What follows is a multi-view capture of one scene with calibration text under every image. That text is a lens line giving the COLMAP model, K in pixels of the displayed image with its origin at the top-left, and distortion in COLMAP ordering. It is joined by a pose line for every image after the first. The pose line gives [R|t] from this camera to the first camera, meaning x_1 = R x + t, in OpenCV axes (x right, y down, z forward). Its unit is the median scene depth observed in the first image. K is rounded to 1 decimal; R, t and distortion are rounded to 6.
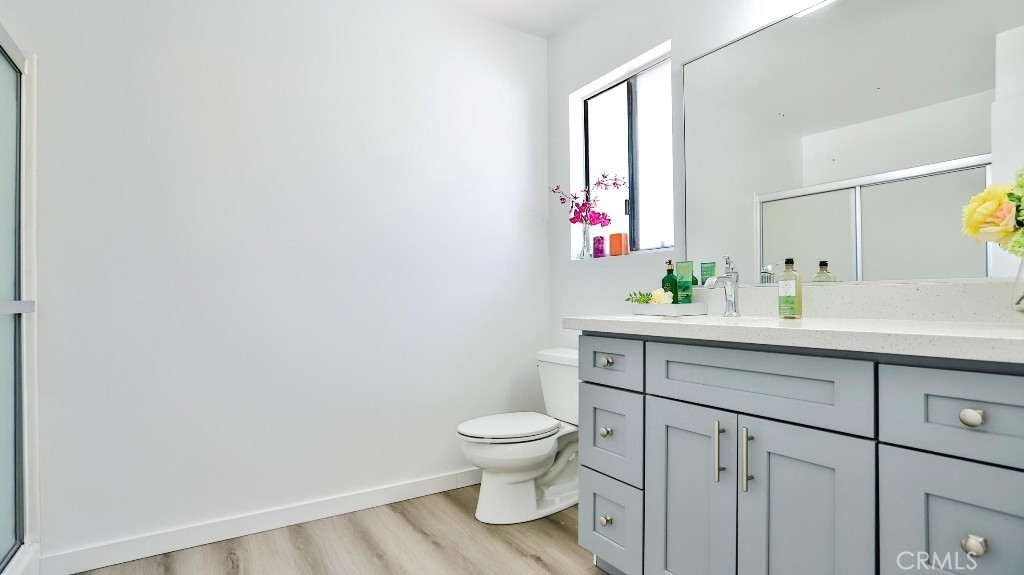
lens RADIAL K [[498.9, 0, 506.5], [0, 498.9, 292.6], [0, 0, 1]] dist [-0.036478, 0.001761]
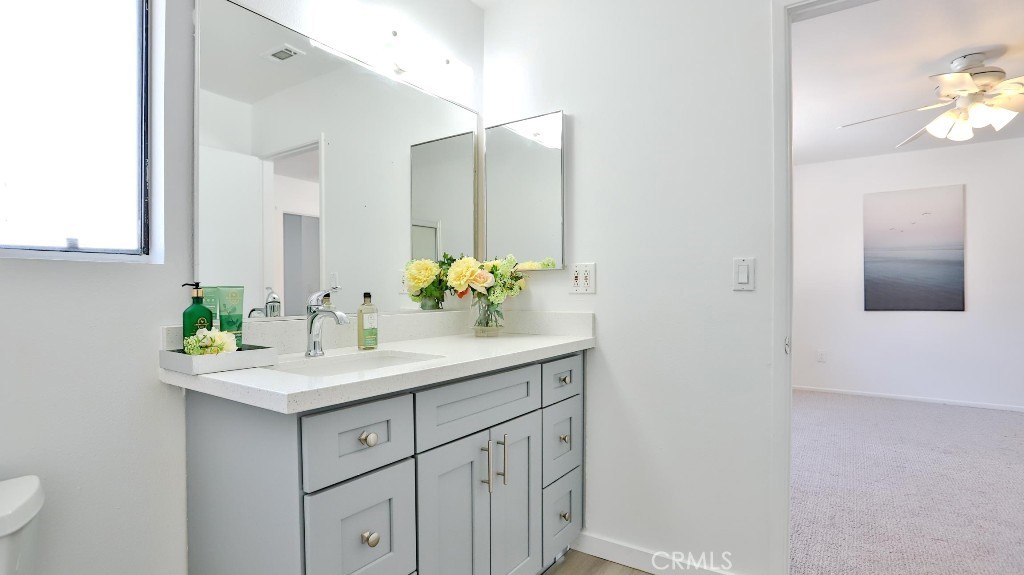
lens RADIAL K [[503.4, 0, 527.3], [0, 503.4, 295.4], [0, 0, 1]] dist [-0.073174, 0.035565]
pose [[-0.416325, -0.006128, 0.909195, -0.537409], [-0.006601, 0.999971, 0.003717, -0.068152], [-0.909192, -0.004454, -0.416353, 1.122151]]
